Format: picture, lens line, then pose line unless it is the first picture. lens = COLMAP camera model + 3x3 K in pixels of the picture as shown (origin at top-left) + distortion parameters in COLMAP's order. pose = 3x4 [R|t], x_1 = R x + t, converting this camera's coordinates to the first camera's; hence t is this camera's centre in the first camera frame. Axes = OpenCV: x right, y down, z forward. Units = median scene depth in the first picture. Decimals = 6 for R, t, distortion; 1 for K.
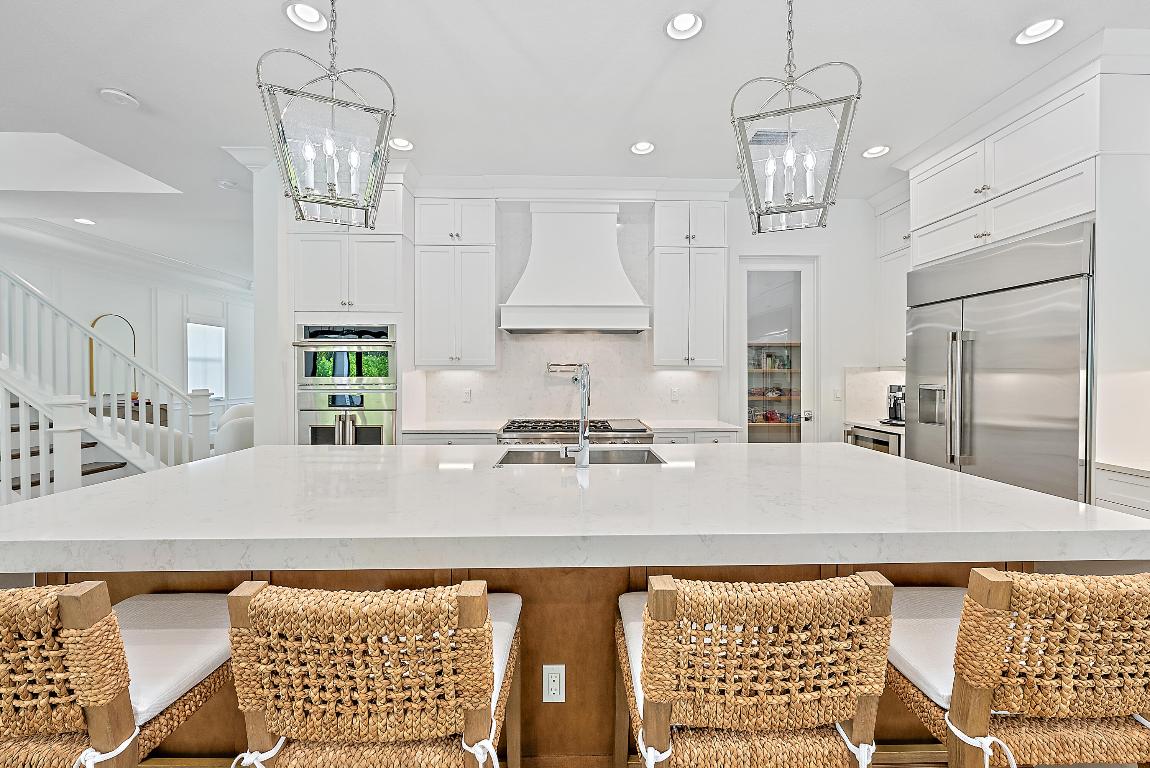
lens RADIAL K [[449.3, 0, 579.0], [0, 449.3, 377.6], [0, 0, 1]] dist [-0.007327, 0.000496]
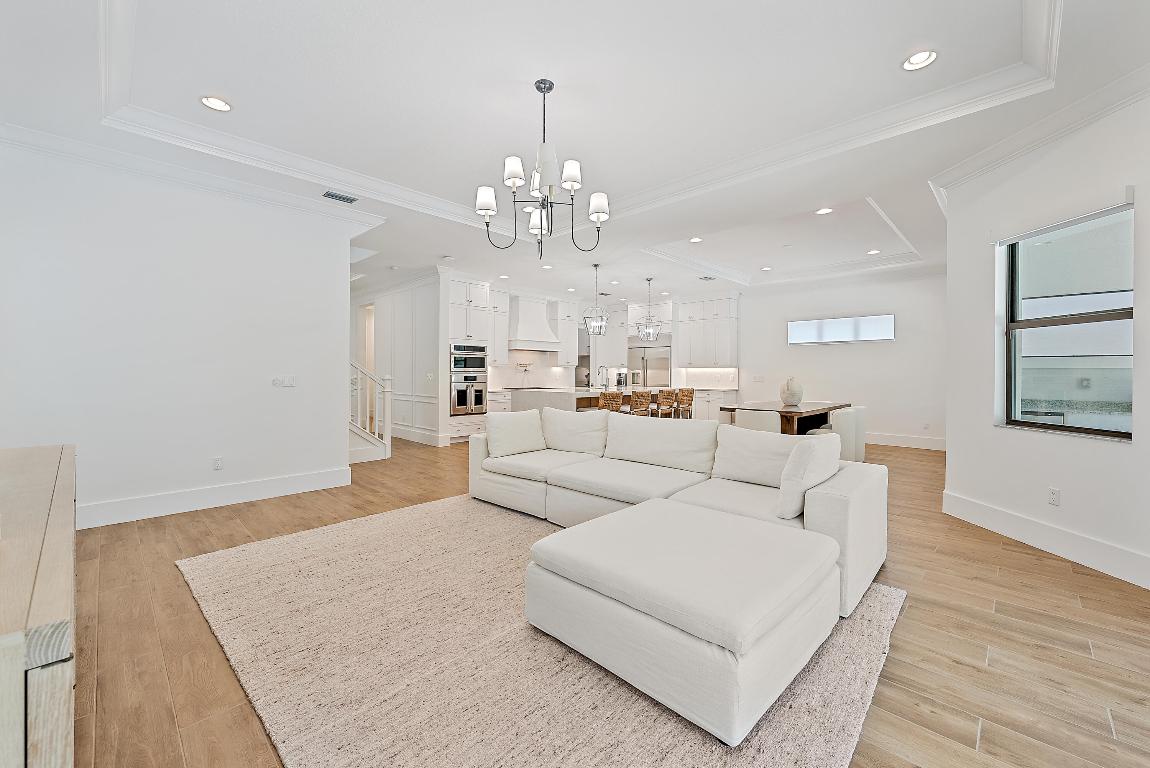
lens RADIAL K [[449.3, 0, 570.7], [0, 449.3, 377.8], [0, 0, 1]] dist [-0.007327, 0.000496]
pose [[0.725611, -0.005307, 0.688085, -1.731577], [-0.000480, 0.999966, 0.008219, 0.028910], [-0.688105, -0.006294, 0.725584, -1.032268]]
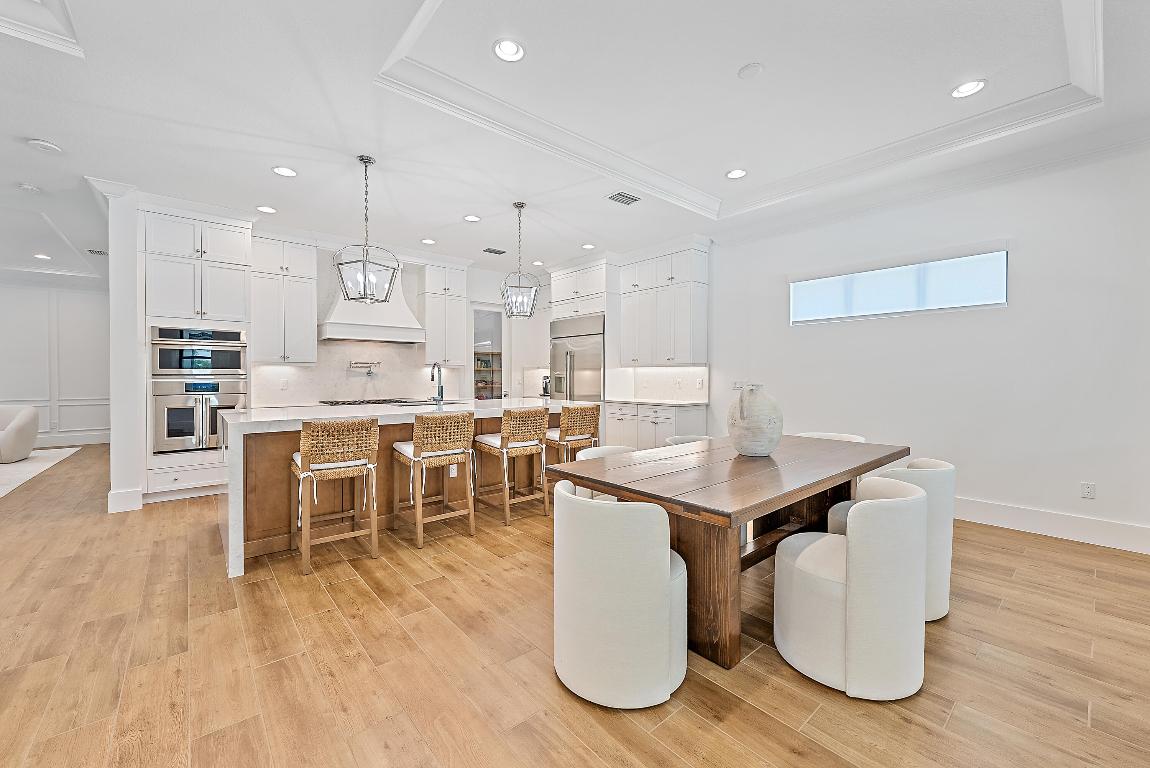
lens RADIAL K [[449.3, 0, 577.3], [0, 449.3, 381.2], [0, 0, 1]] dist [-0.007327, 0.000496]
pose [[0.778014, -0.007776, 0.628199, -0.486709], [0.003770, 0.999963, 0.007709, 0.027942], [-0.628235, -0.003630, 0.778015, -0.710135]]
